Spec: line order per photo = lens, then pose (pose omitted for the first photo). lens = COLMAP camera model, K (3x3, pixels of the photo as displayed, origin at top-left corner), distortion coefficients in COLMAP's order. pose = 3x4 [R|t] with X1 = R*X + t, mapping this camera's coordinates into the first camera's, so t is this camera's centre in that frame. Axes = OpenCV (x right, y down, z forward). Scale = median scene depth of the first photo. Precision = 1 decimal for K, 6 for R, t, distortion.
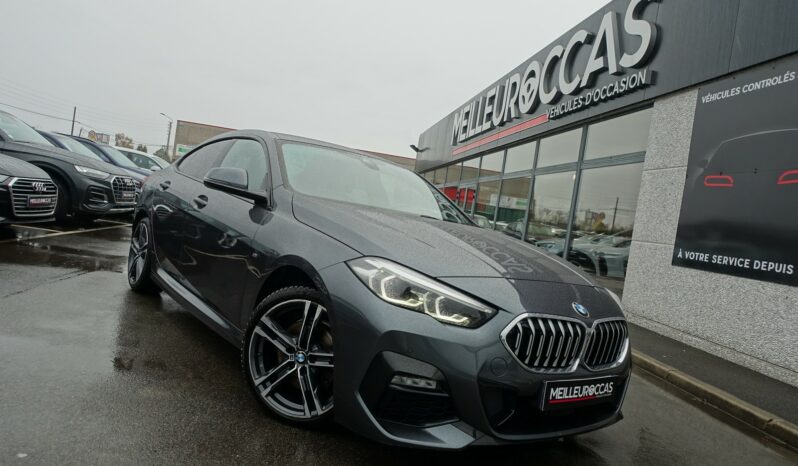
lens RADIAL K [[547.2, 0, 399.0], [0, 547.2, 233.0], [0, 0, 1]] dist [-0.004075, 0.000074]
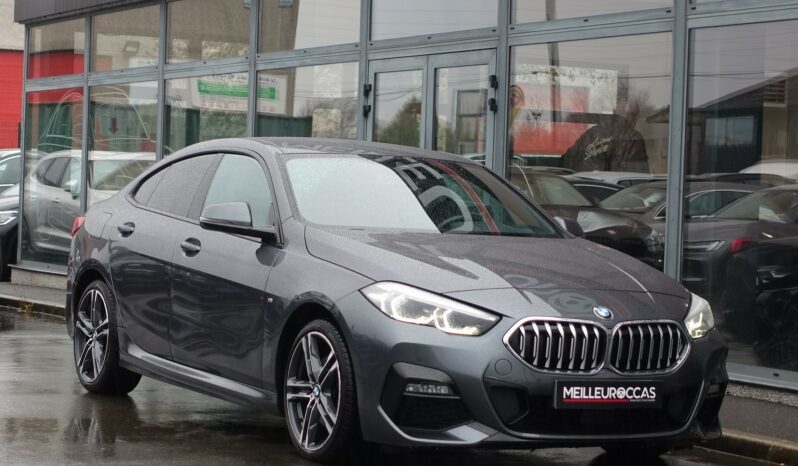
lens RADIAL K [[1777.3, 0, 399.0], [0, 1777.3, 233.0], [0, 0, 1]] dist [-0.018373, 0.119366]
pose [[0.980263, -0.117219, -0.159199, 0.530610], [0.112212, 0.992874, -0.040118, 0.091566], [0.162768, 0.021462, 0.986431, -2.327428]]
